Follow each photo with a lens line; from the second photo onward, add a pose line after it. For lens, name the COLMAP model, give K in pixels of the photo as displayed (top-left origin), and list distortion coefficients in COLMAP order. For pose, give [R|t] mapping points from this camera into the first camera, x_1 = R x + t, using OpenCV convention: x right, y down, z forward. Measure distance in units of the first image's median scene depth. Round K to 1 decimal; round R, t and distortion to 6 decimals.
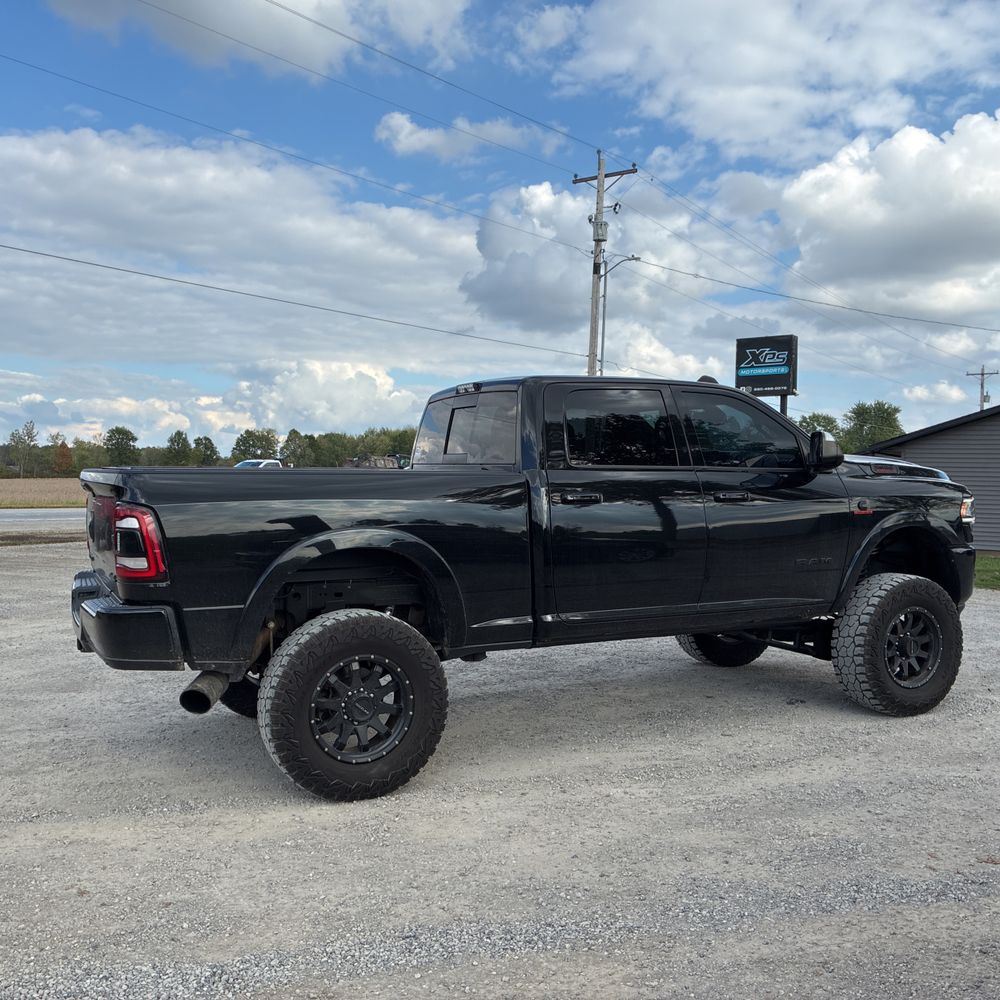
lens RADIAL K [[1027.0, 0, 510.3], [0, 1027.0, 488.6], [0, 0, 1]] dist [0.027049, 0.000000]
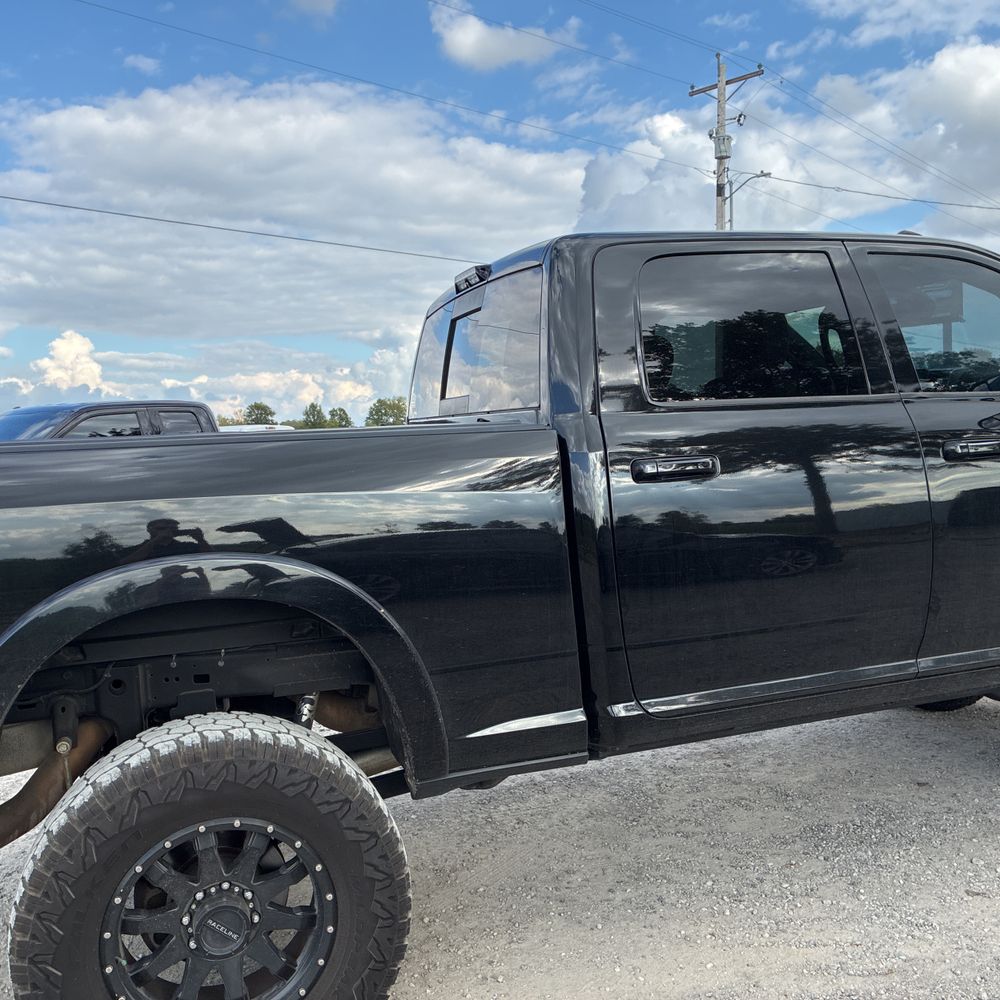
lens RADIAL K [[1027.0, 0, 495.8], [0, 1027.0, 494.1], [0, 0, 1]] dist [0.027049, 0.000000]
pose [[0.988886, -0.040835, -0.142958, 0.046299], [0.047281, 0.997999, 0.041986, -0.003004], [0.140958, -0.048279, 0.988838, 0.422836]]
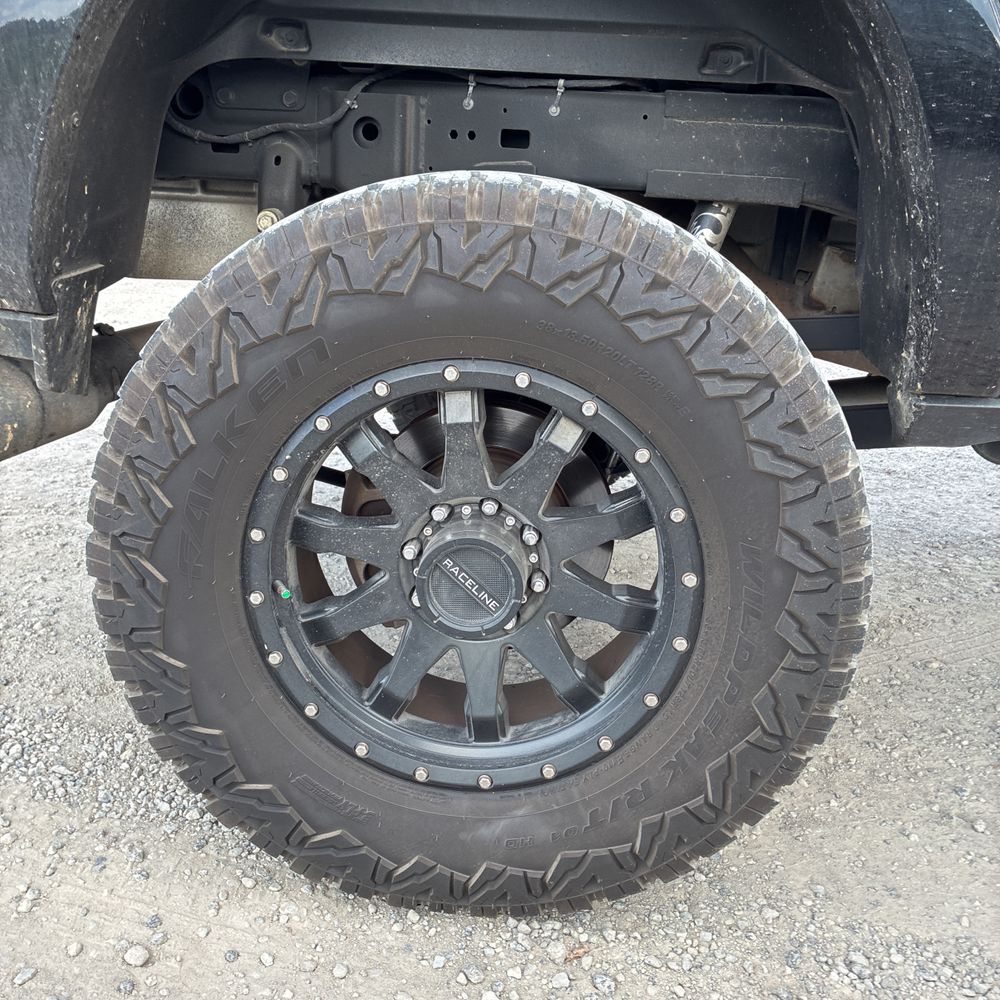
lens RADIAL K [[1027.0, 0, 478.6], [0, 1027.0, 485.0], [0, 0, 1]] dist [0.027049, 0.000000]
pose [[0.851877, 0.190425, -0.487898, -0.022621], [-0.063295, 0.962164, 0.265016, 0.098101], [0.519904, -0.194879, 0.831698, 0.620259]]
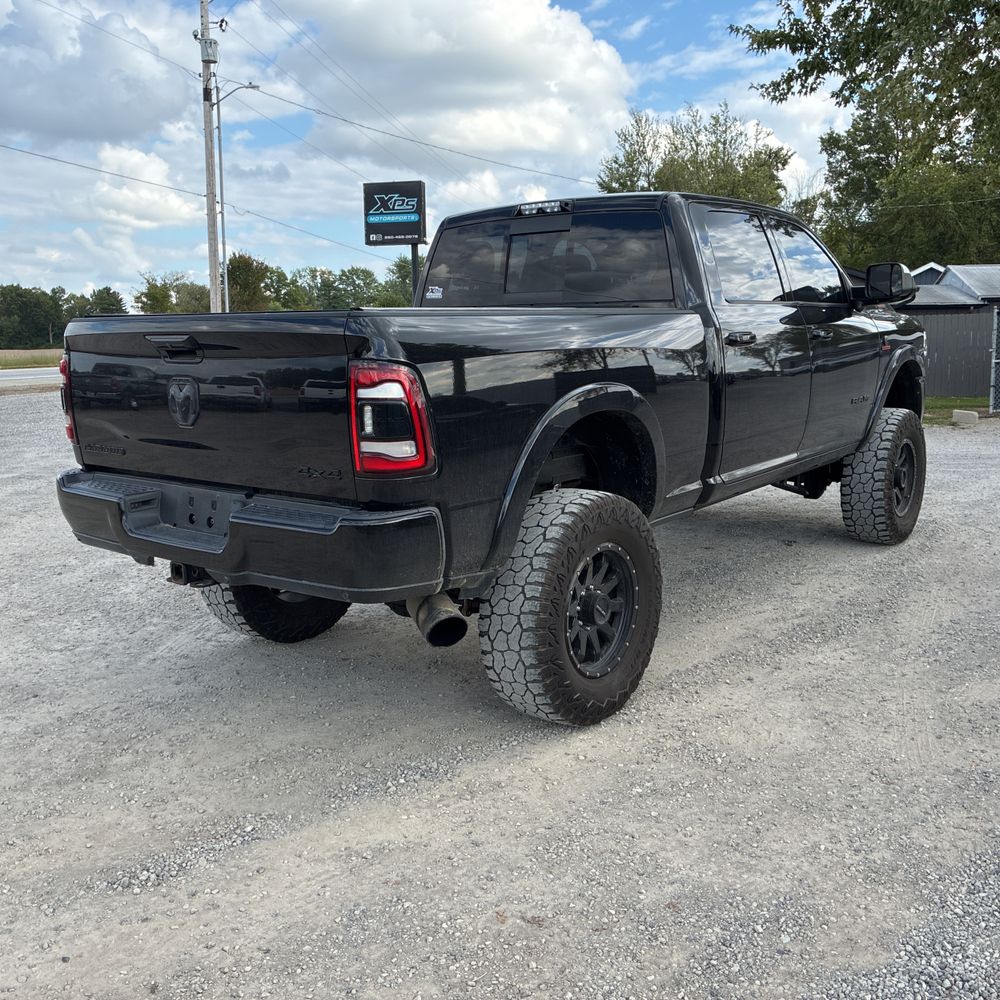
lens RADIAL K [[1027.0, 0, 514.9], [0, 1027.0, 483.4], [0, 0, 1]] dist [0.027049, 0.000000]
pose [[0.901270, -0.090265, 0.423751, -0.412042], [0.032768, 0.989456, 0.141076, 0.000796], [-0.432018, -0.113262, 0.894725, 0.249660]]
